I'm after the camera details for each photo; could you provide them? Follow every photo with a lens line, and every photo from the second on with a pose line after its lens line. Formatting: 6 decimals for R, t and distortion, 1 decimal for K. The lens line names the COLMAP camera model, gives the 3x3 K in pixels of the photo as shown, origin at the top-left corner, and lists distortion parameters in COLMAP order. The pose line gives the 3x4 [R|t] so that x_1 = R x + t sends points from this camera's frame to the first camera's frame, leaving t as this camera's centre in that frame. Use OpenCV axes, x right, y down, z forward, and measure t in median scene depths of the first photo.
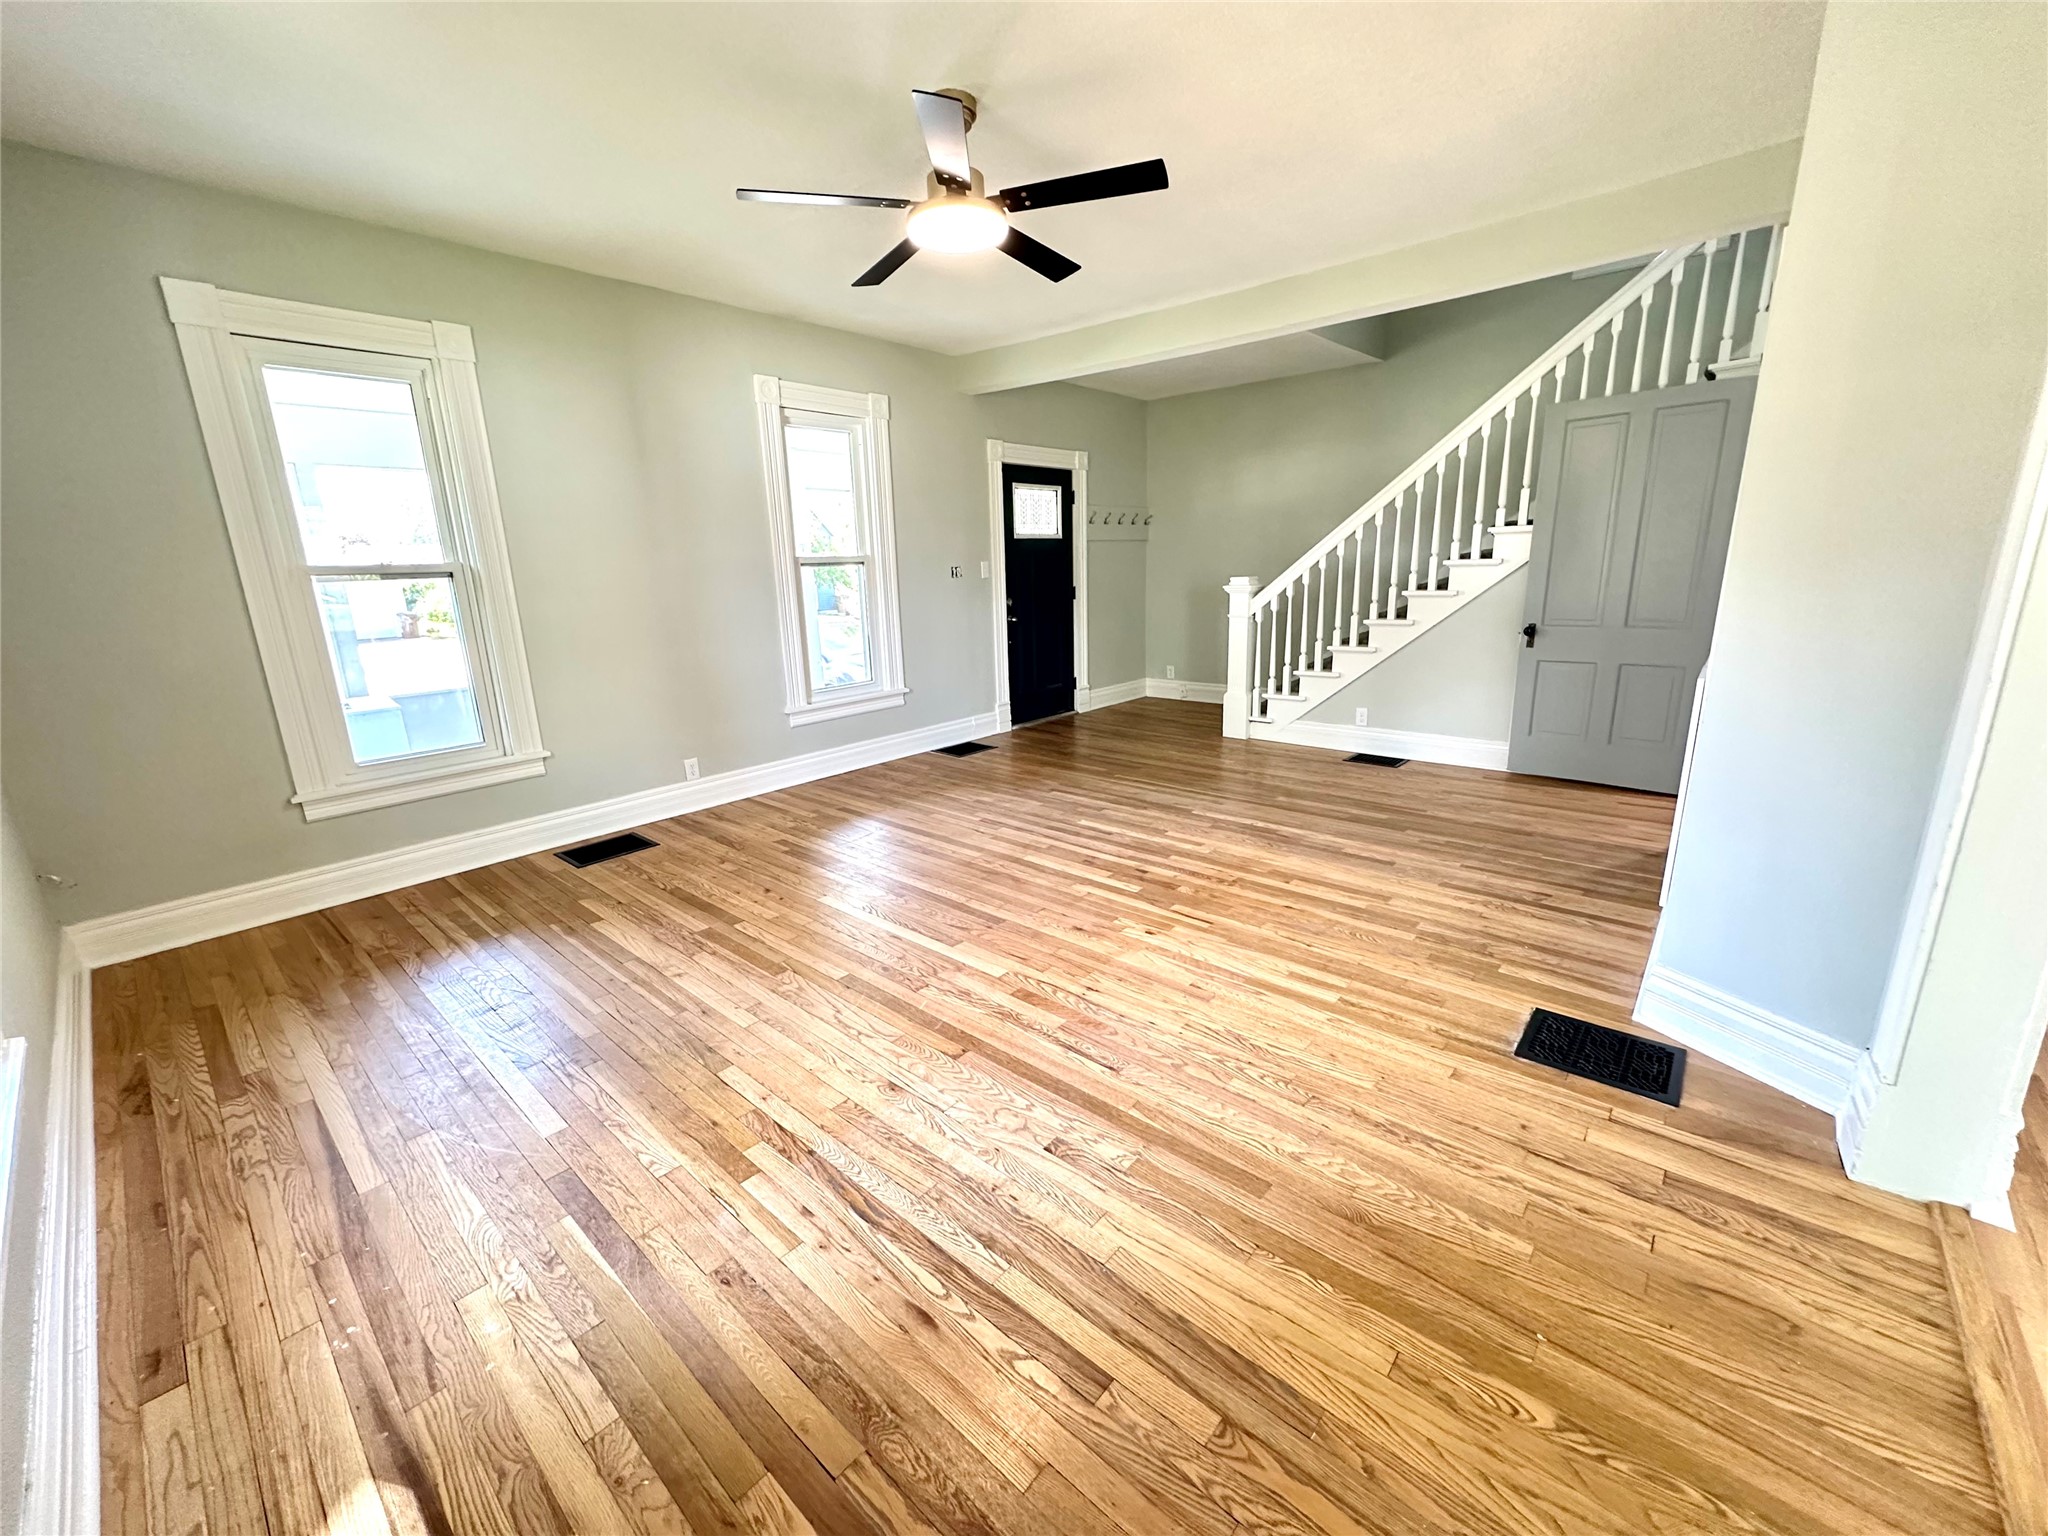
lens RADIAL K [[814.2, 0, 1023.4], [0, 814.2, 765.7], [0, 0, 1]] dist [-0.003745, -0.000118]
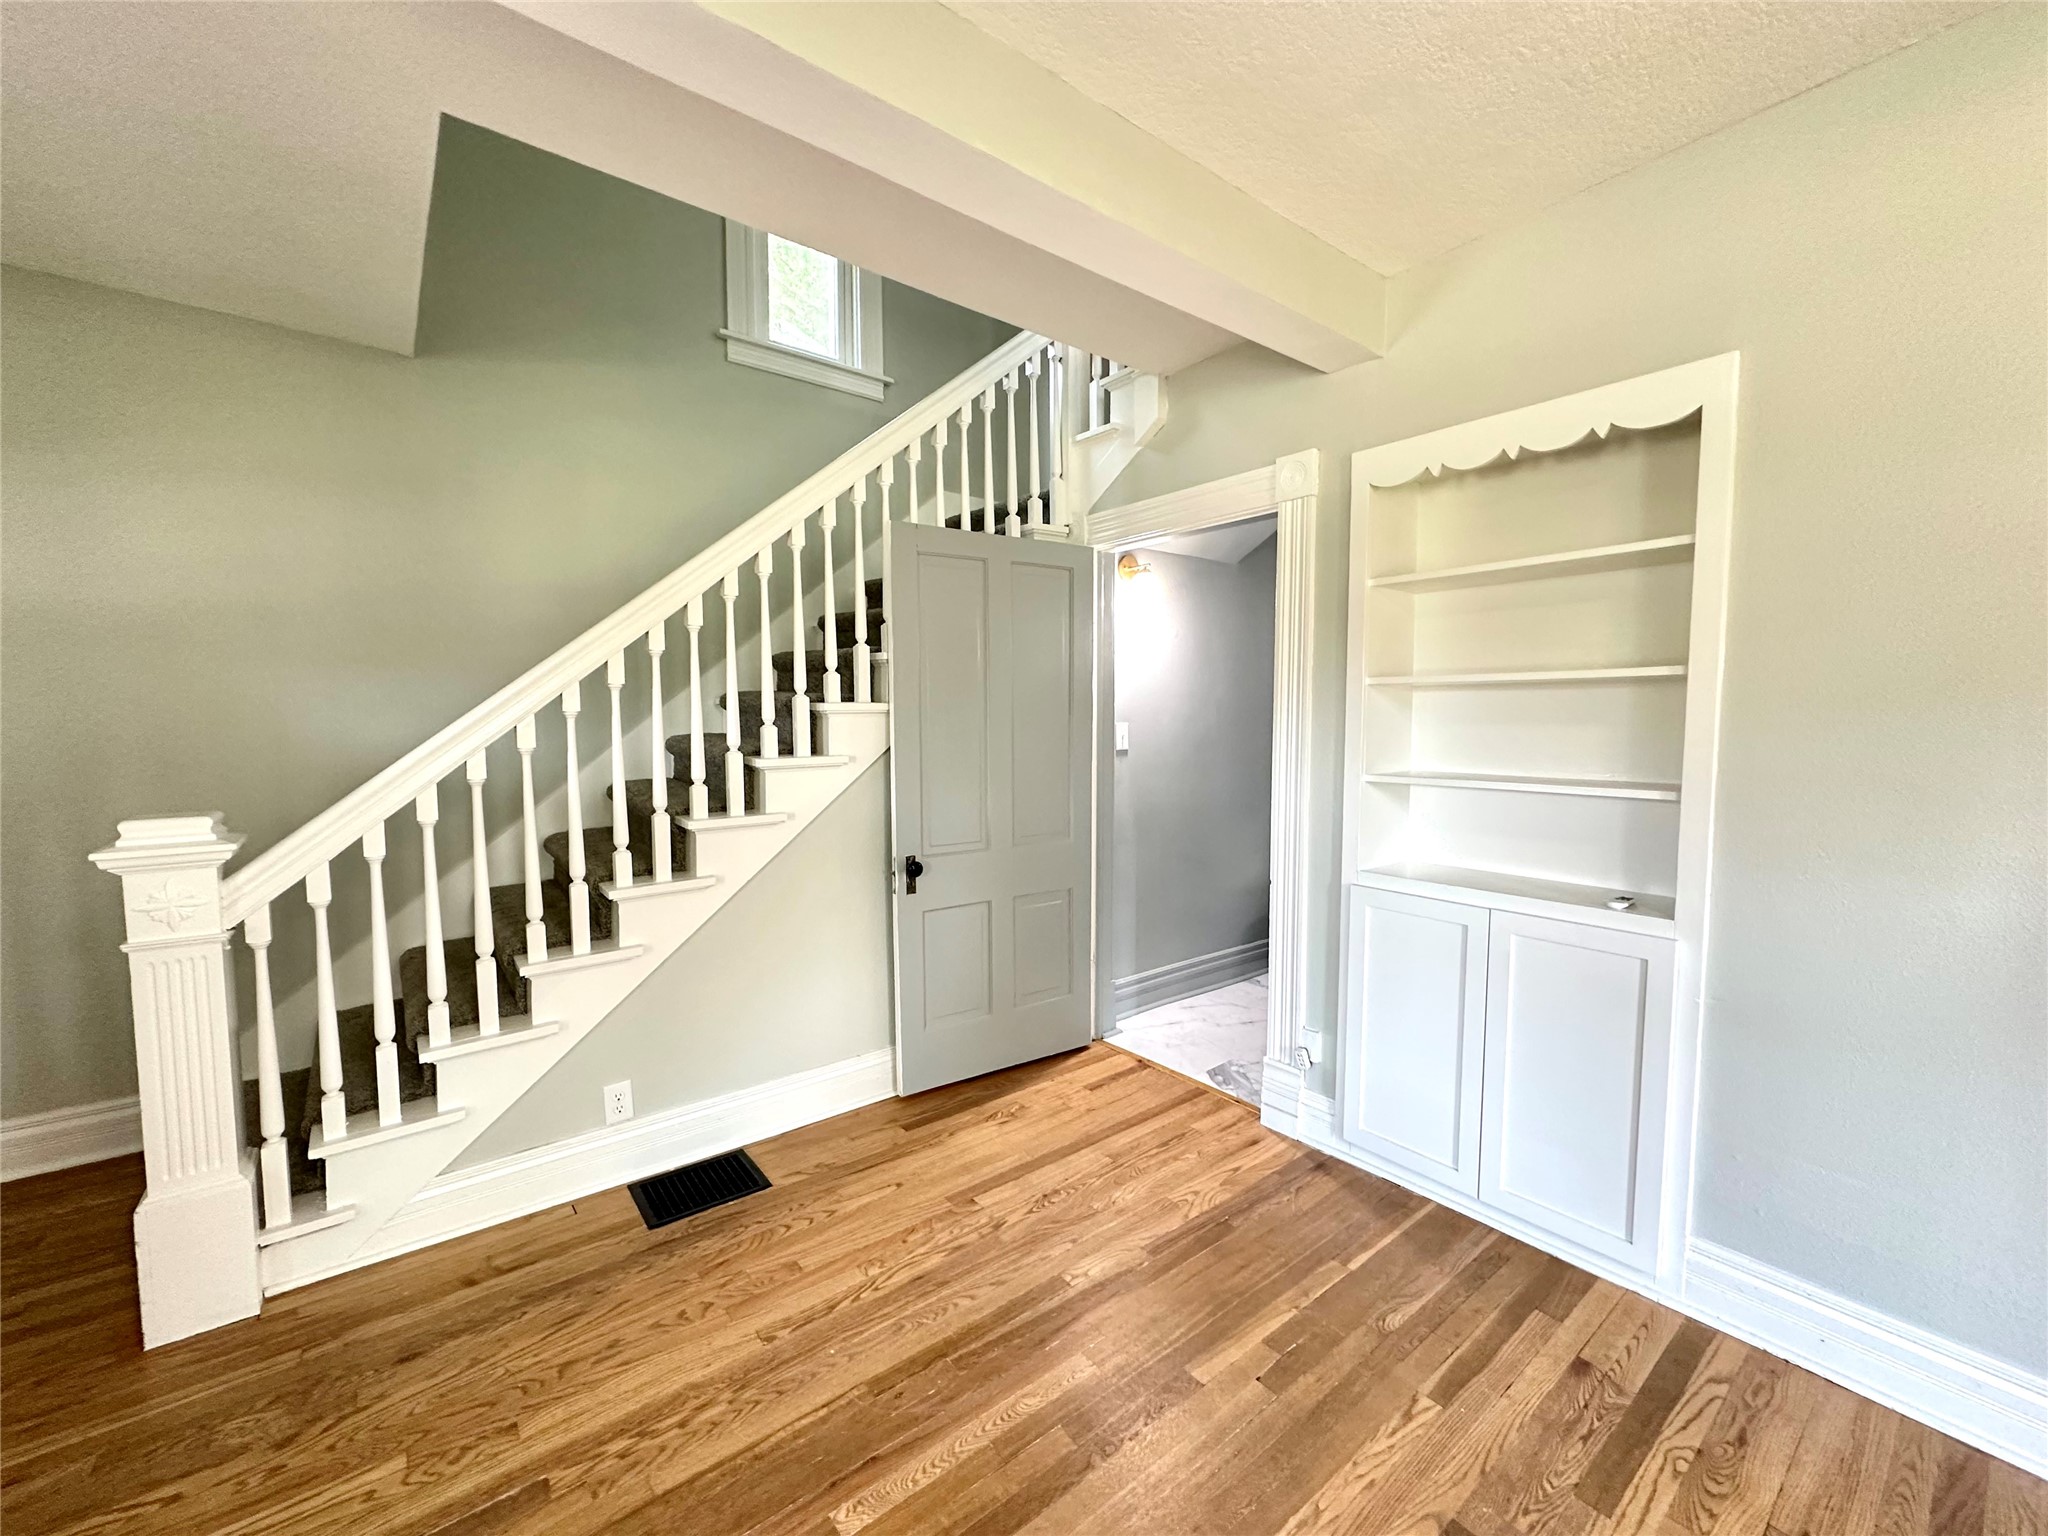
lens RADIAL K [[818.2, 0, 1028.8], [0, 818.2, 765.7], [0, 0, 1]] dist [-0.001692, 0.000157]
pose [[0.178993, -0.035348, 0.983215, 0.031623], [0.232661, 0.972530, -0.007392, -0.245679], [-0.955945, 0.230079, 0.182300, 0.888754]]
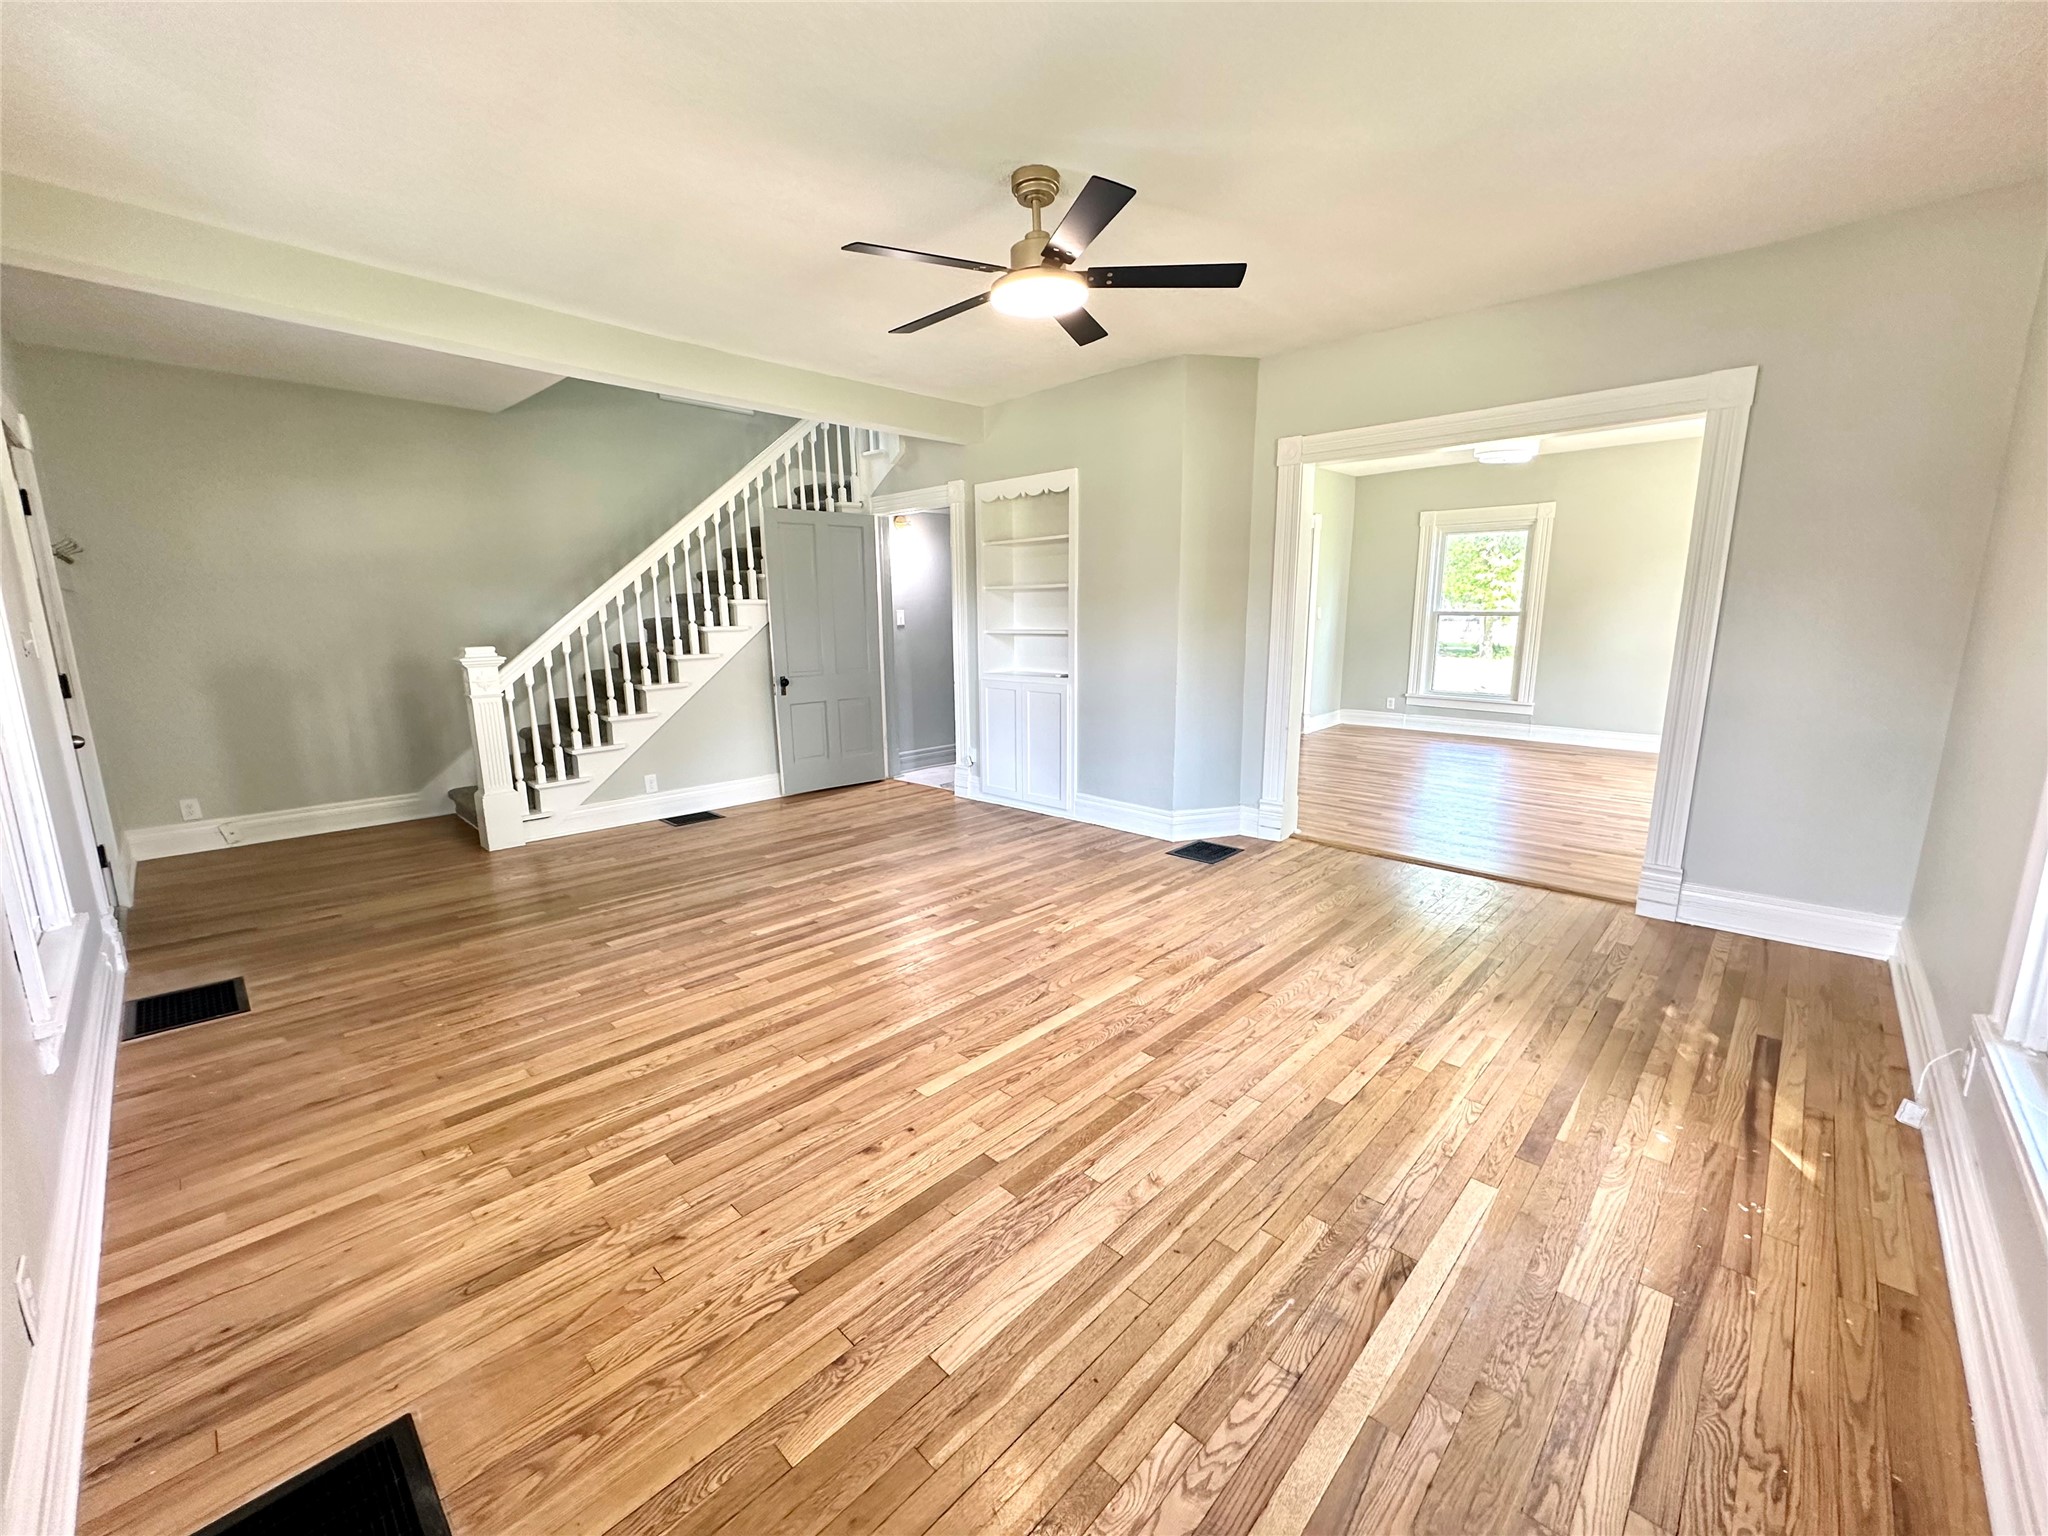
lens RADIAL K [[814.2, 0, 1023.4], [0, 814.2, 765.7], [0, 0, 1]] dist [-0.003745, -0.000118]
pose [[0.045798, -0.157632, 0.986435, -0.711399], [0.248721, 0.958173, 0.141568, -0.144802], [-0.967492, 0.238864, 0.083089, 0.641946]]
